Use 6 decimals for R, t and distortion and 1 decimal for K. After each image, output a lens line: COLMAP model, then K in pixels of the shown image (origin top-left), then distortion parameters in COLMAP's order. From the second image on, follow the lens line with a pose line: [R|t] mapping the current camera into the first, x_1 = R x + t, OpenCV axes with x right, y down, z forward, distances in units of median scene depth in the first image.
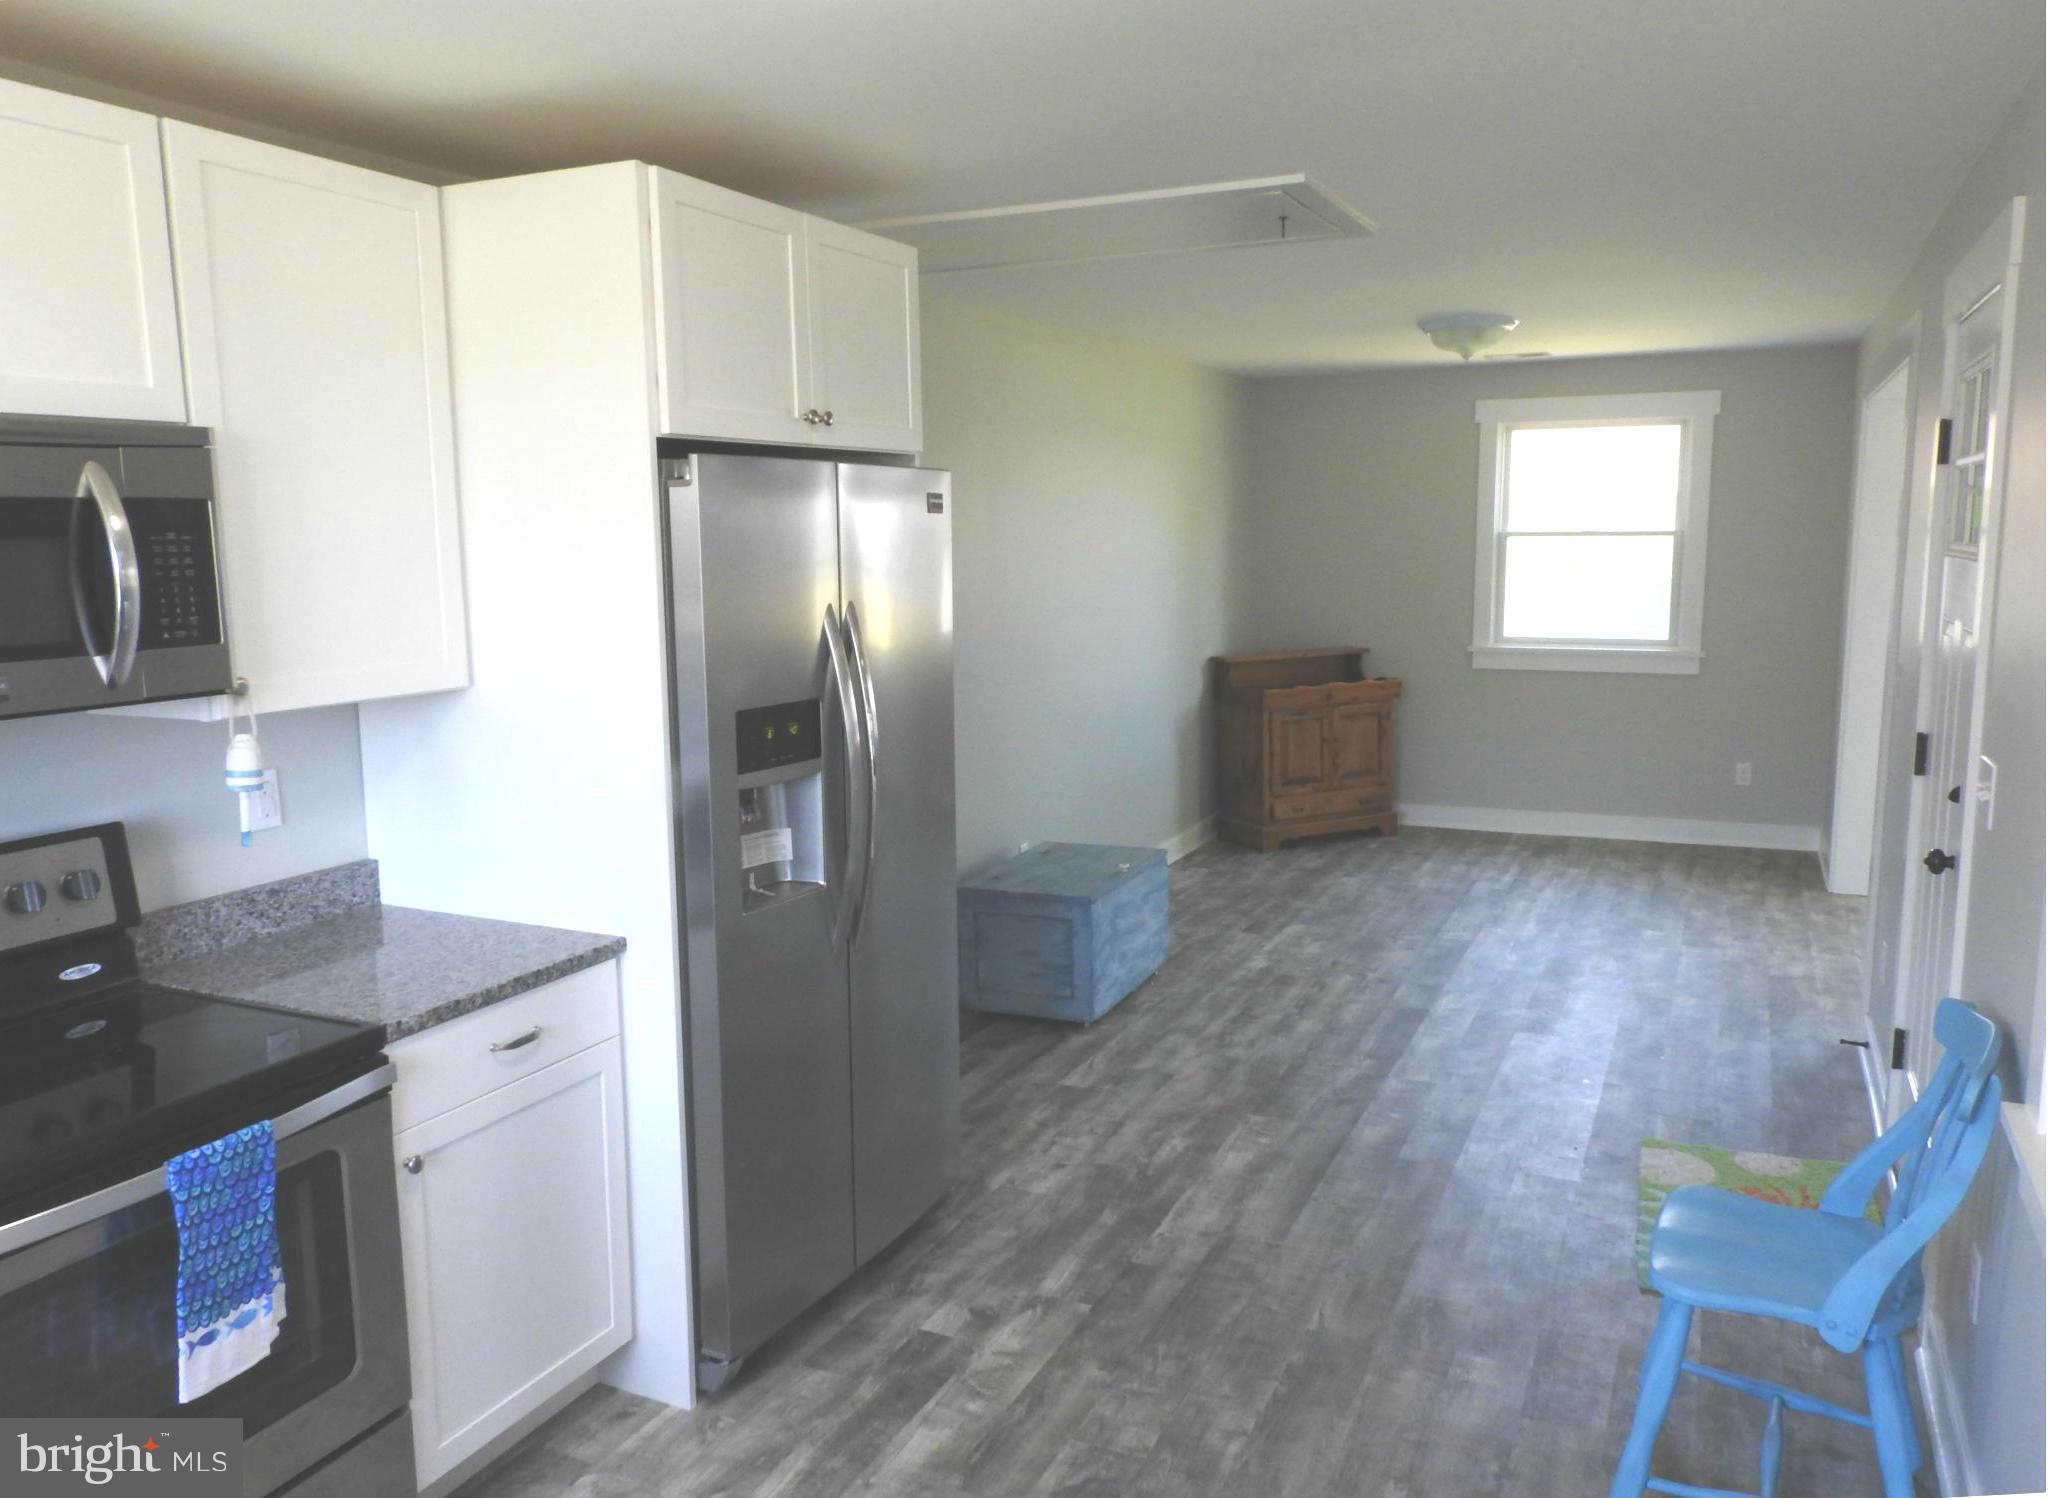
lens RADIAL K [[1478.1, 0, 1016.4], [0, 1478.1, 745.6], [0, 0, 1]] dist [0.029444, 0.001447]
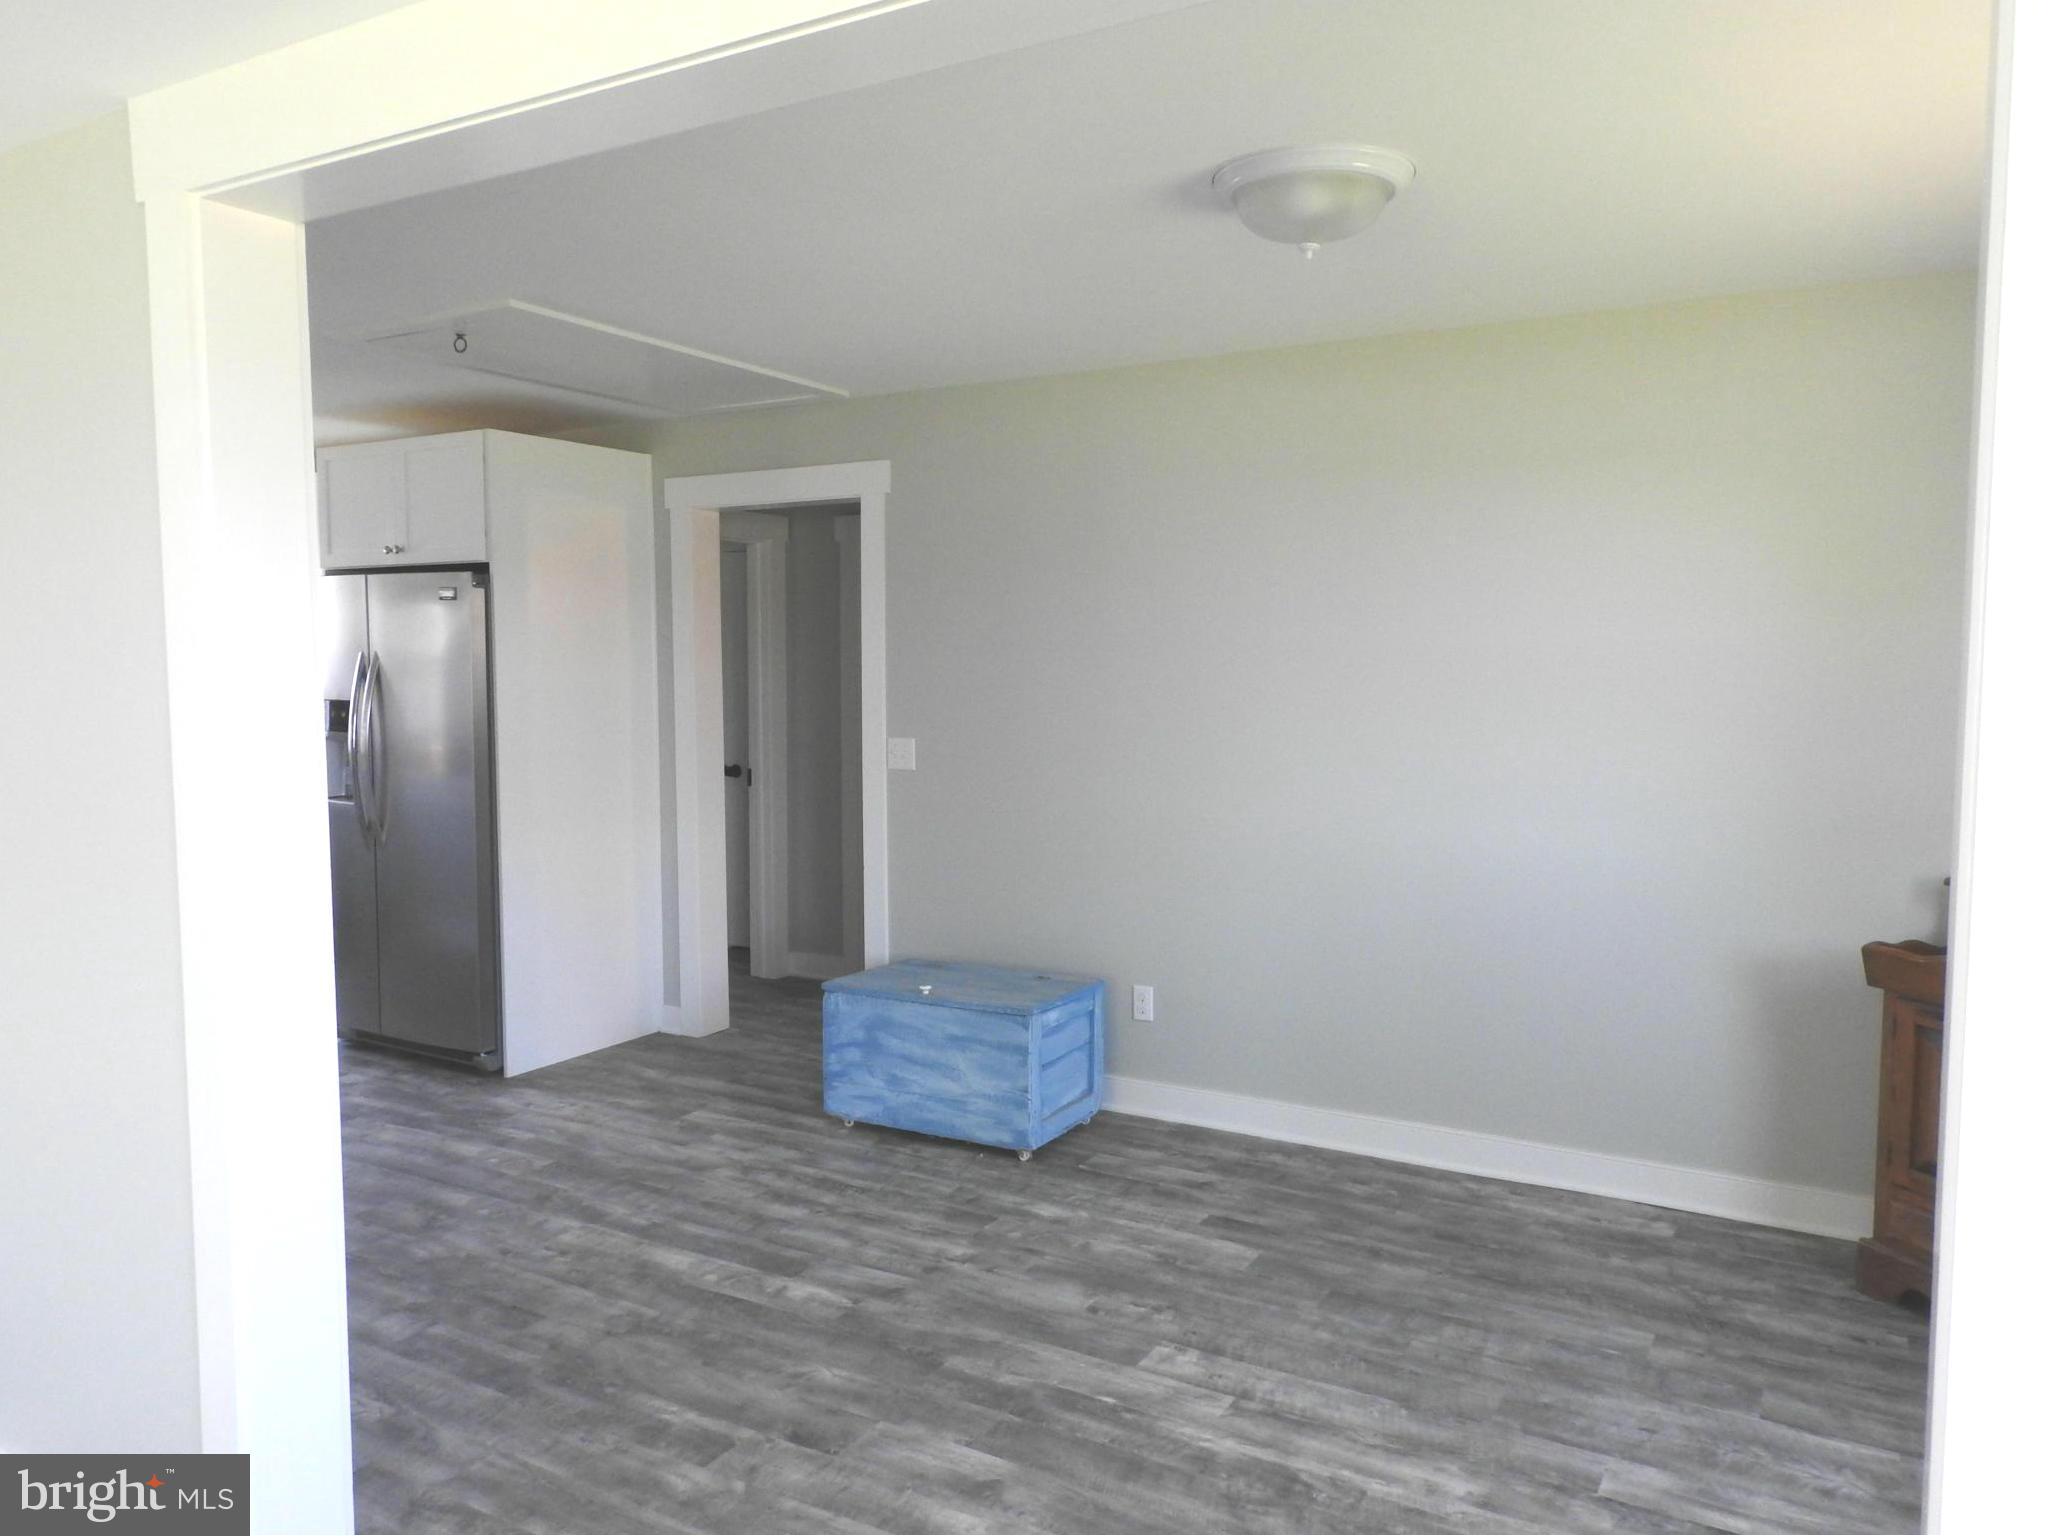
lens RADIAL K [[1445.5, 0, 1027.6], [0, 1445.5, 777.1], [0, 0, 1]] dist [0.007871, 0.001527]
pose [[-0.060045, 0.103127, -0.992854, 1.047976], [-0.144122, 0.983331, 0.110854, -0.168824], [0.987736, 0.149749, -0.044181, 1.239129]]
